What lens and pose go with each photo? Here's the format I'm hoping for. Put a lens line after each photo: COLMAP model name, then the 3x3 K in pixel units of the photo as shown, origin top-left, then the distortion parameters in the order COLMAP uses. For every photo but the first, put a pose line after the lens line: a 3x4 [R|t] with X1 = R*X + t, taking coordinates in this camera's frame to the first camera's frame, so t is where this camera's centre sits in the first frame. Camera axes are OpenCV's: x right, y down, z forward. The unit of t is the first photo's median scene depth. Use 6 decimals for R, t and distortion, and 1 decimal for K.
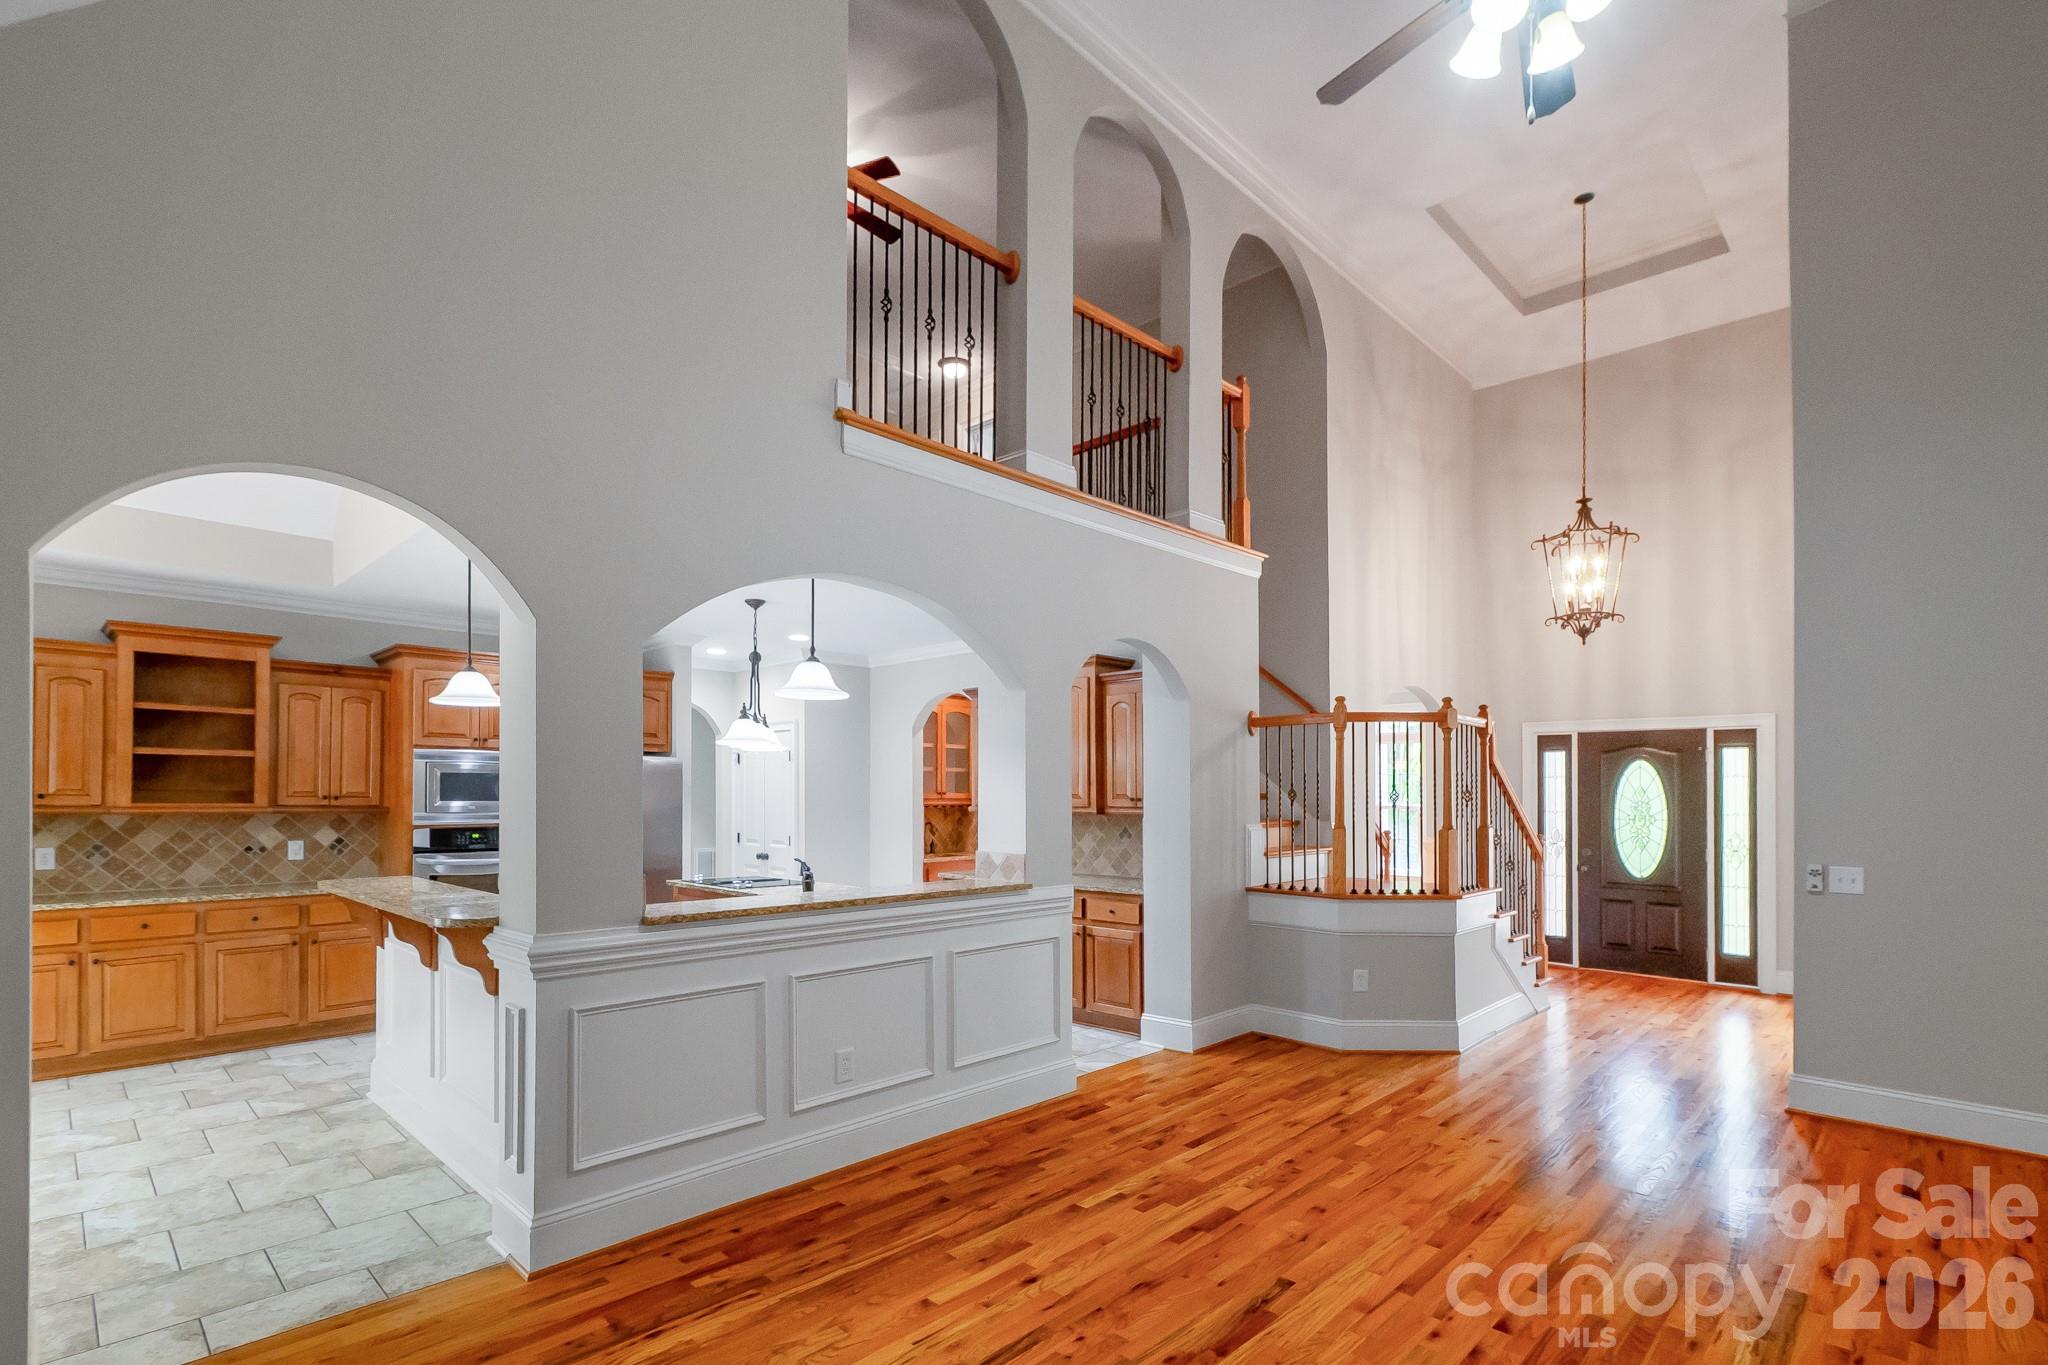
lens RADIAL K [[941.1, 0, 1012.2], [0, 941.1, 795.2], [0, 0, 1]] dist [0.005271, -0.003492]
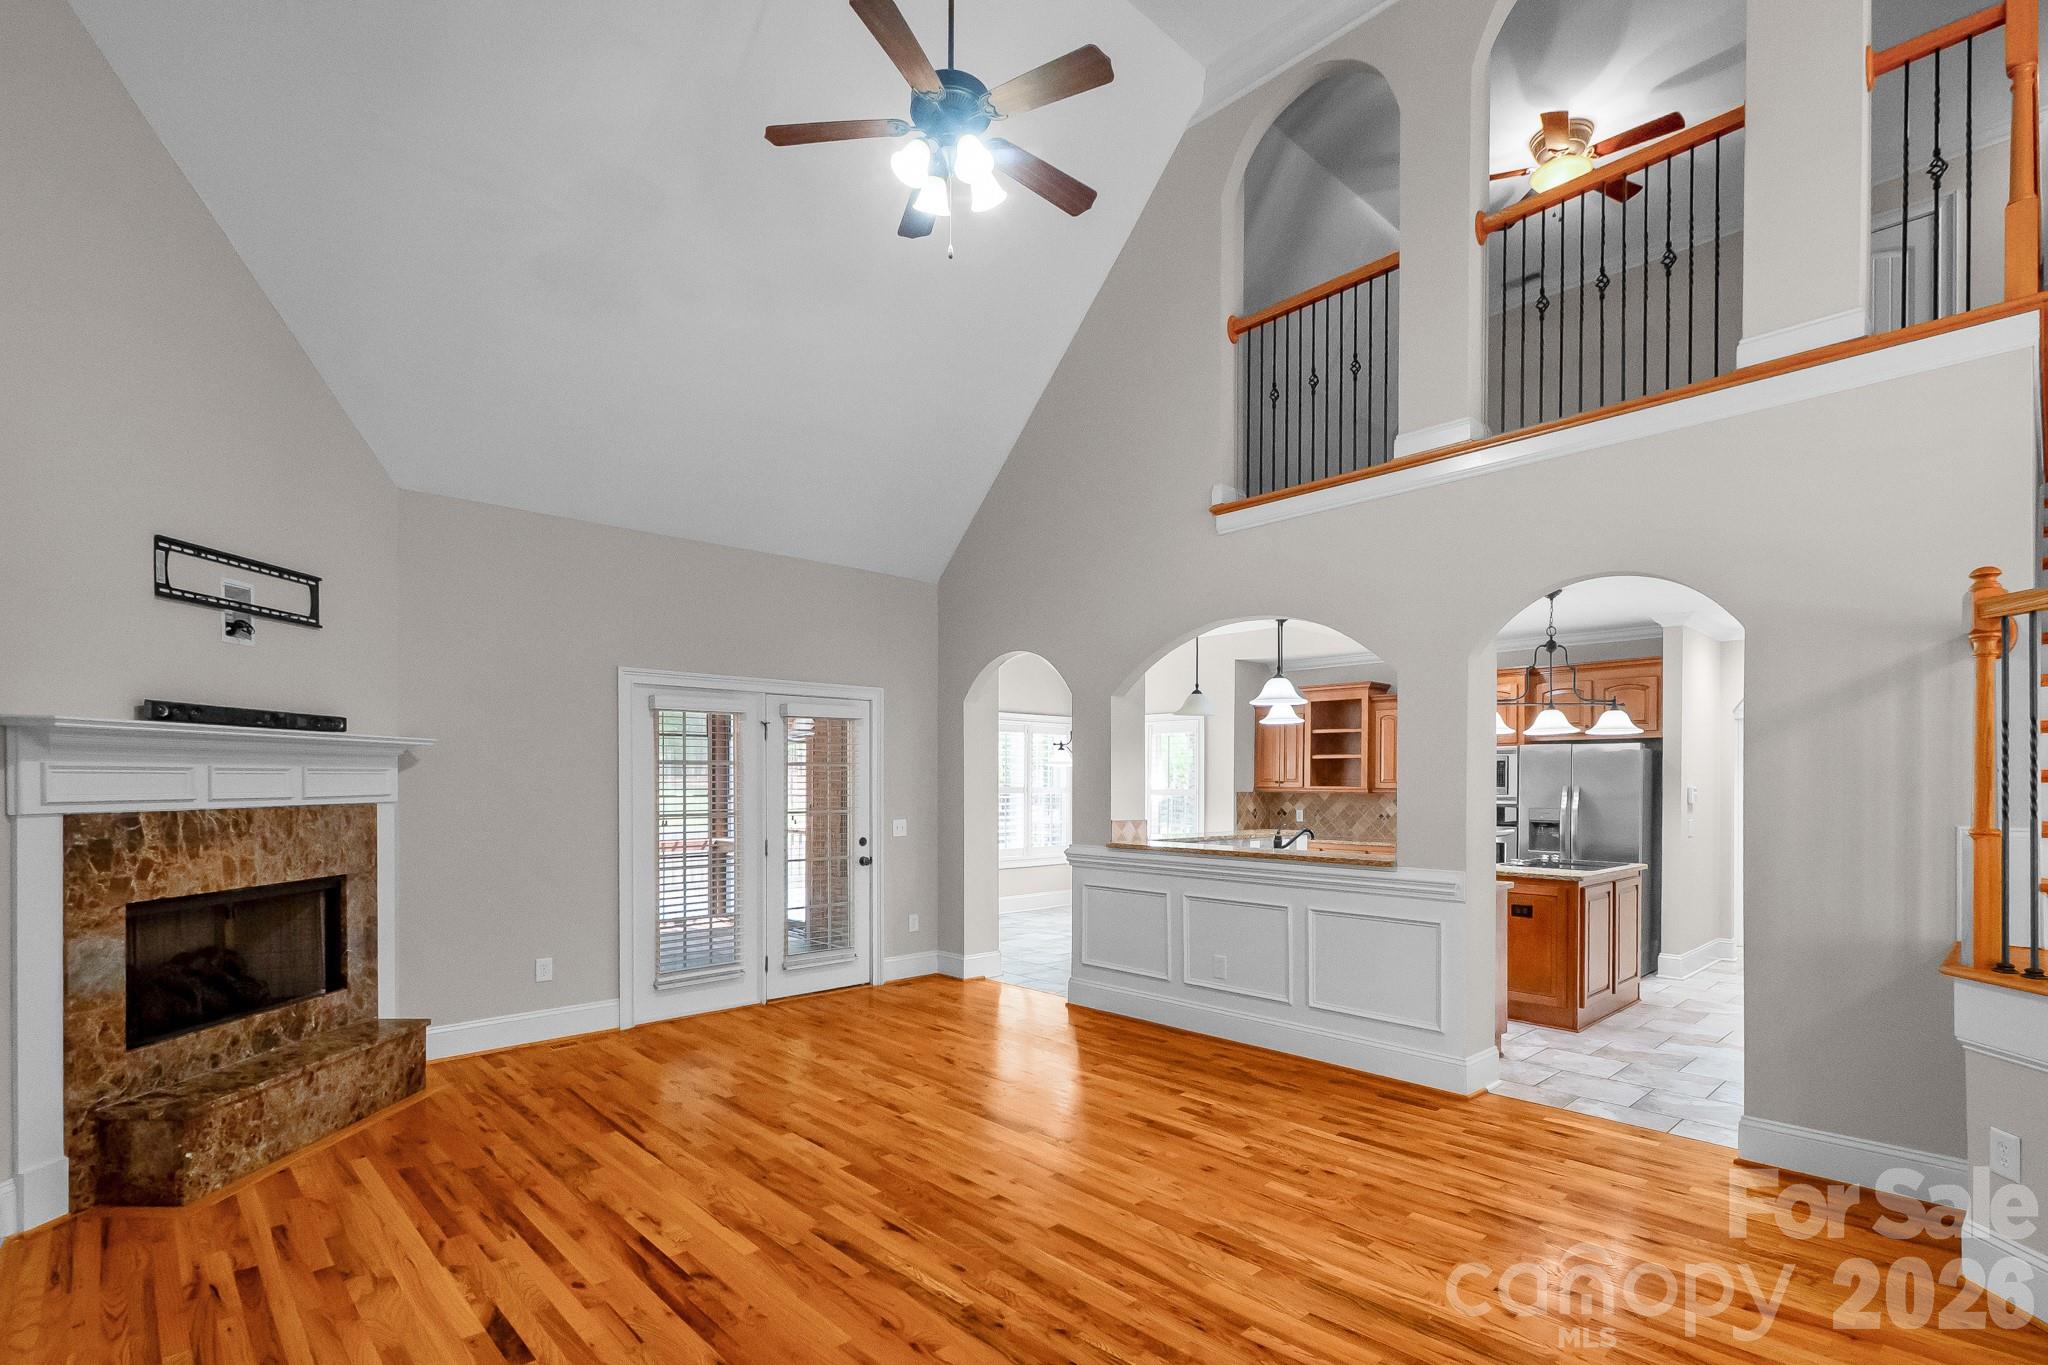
lens RADIAL K [[941.1, 0, 1049.6], [0, 941.1, 806.4], [0, 0, 1]] dist [0.005271, -0.003492]
pose [[-0.016955, 0.020954, -0.999637, 0.798082], [-0.001198, 0.999779, 0.020977, 0.009105], [0.999856, 0.001553, -0.016926, 0.491769]]
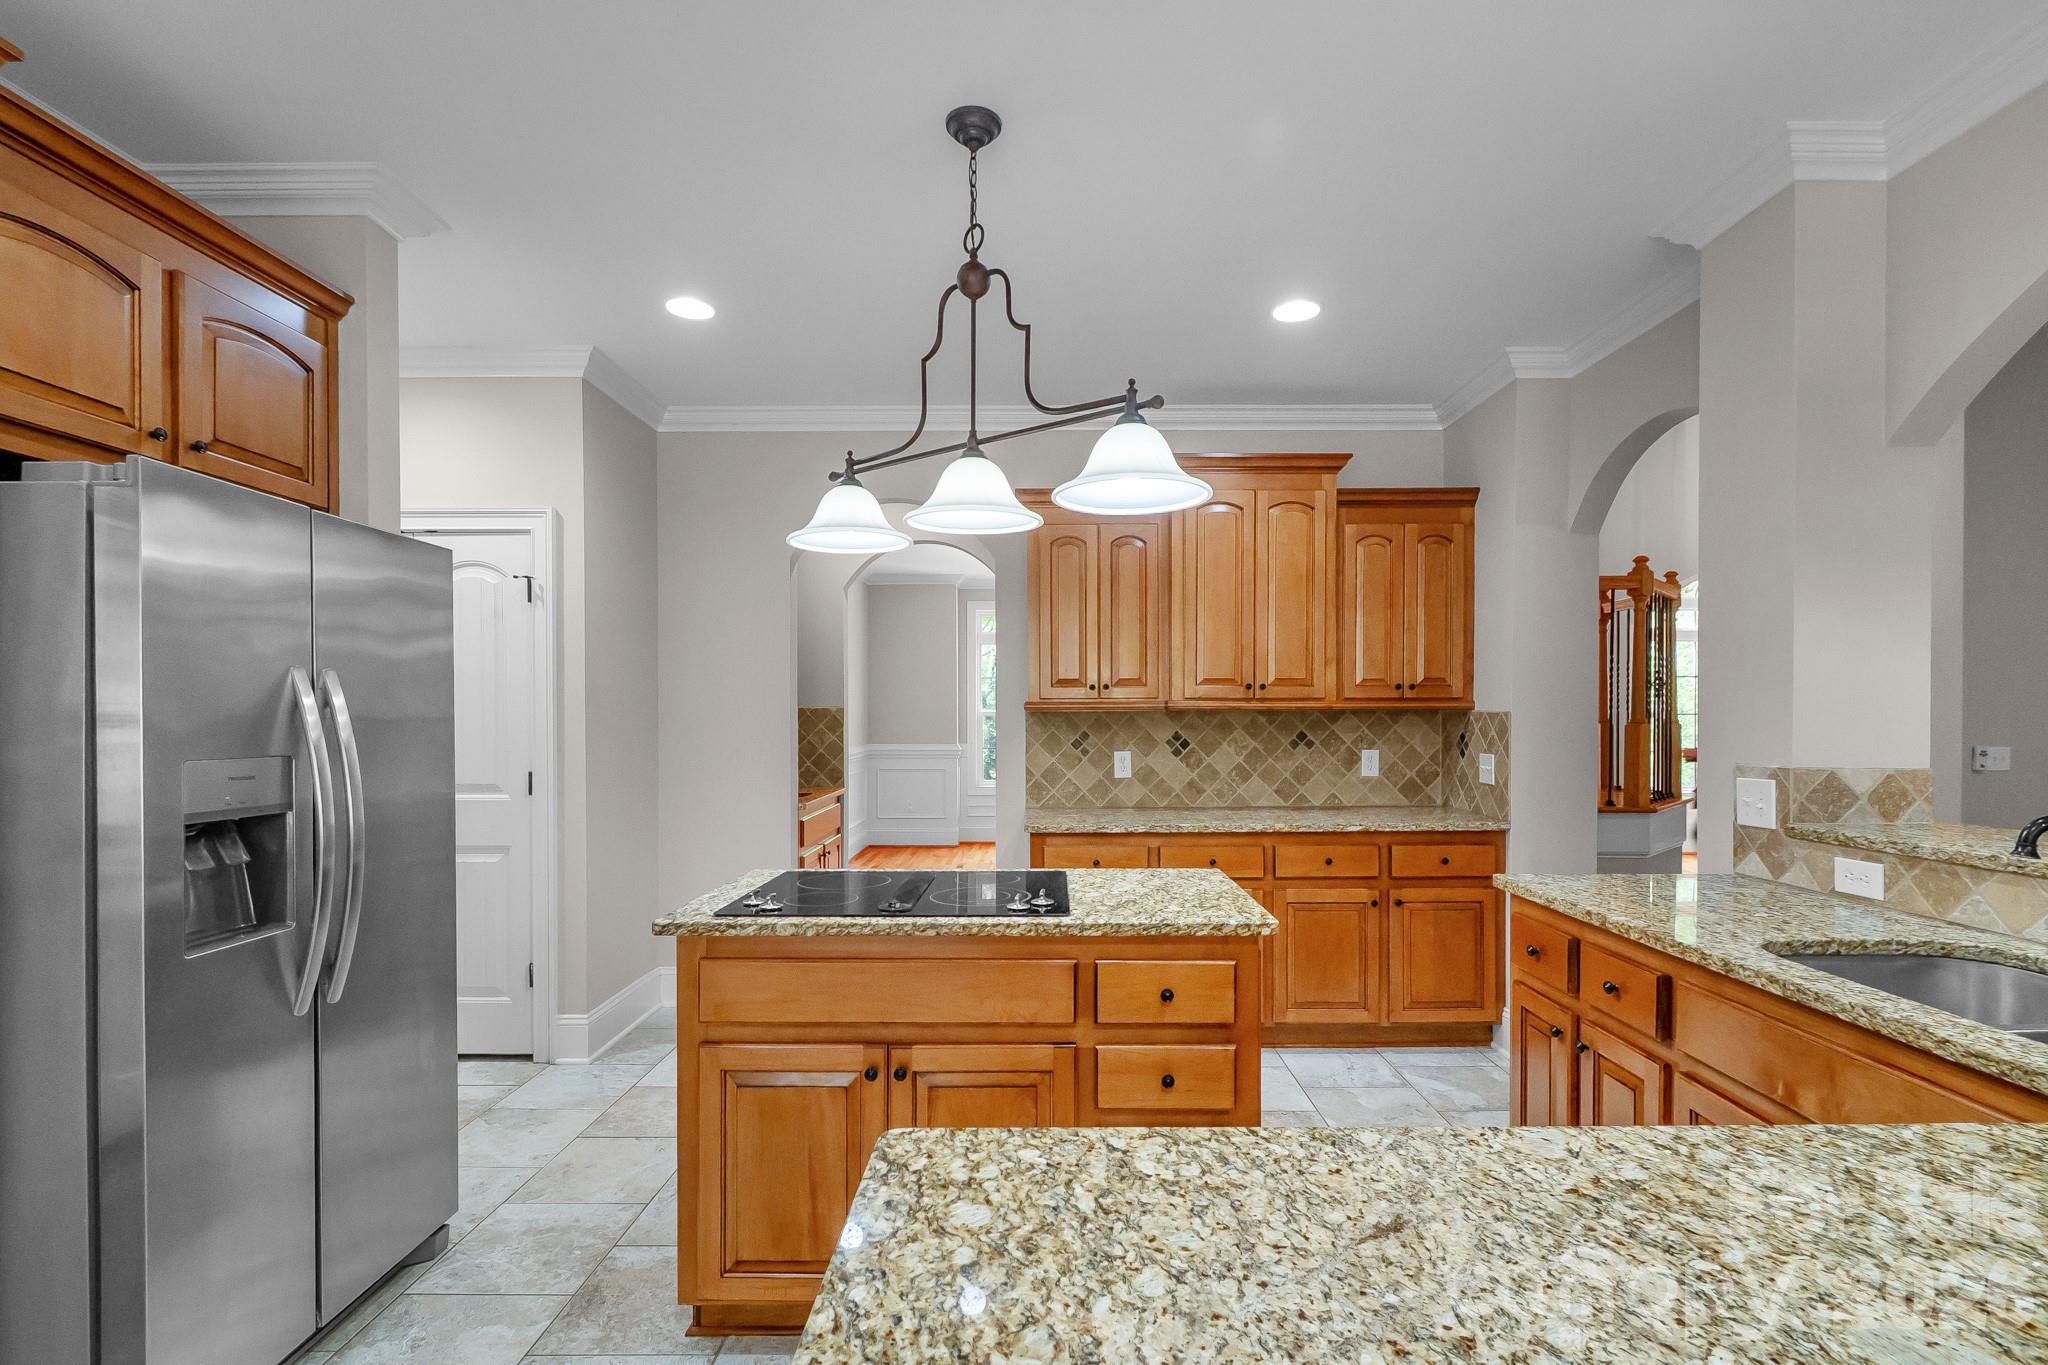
lens RADIAL K [[941.1, 0, 1027.5], [0, 941.1, 720.0], [0, 0, 1]] dist [0.005271, -0.003492]
pose [[0.713601, -0.005983, 0.700527, -0.541637], [0.001553, 0.999975, 0.006959, 0.024727], [-0.700550, -0.003878, 0.713592, 0.756173]]
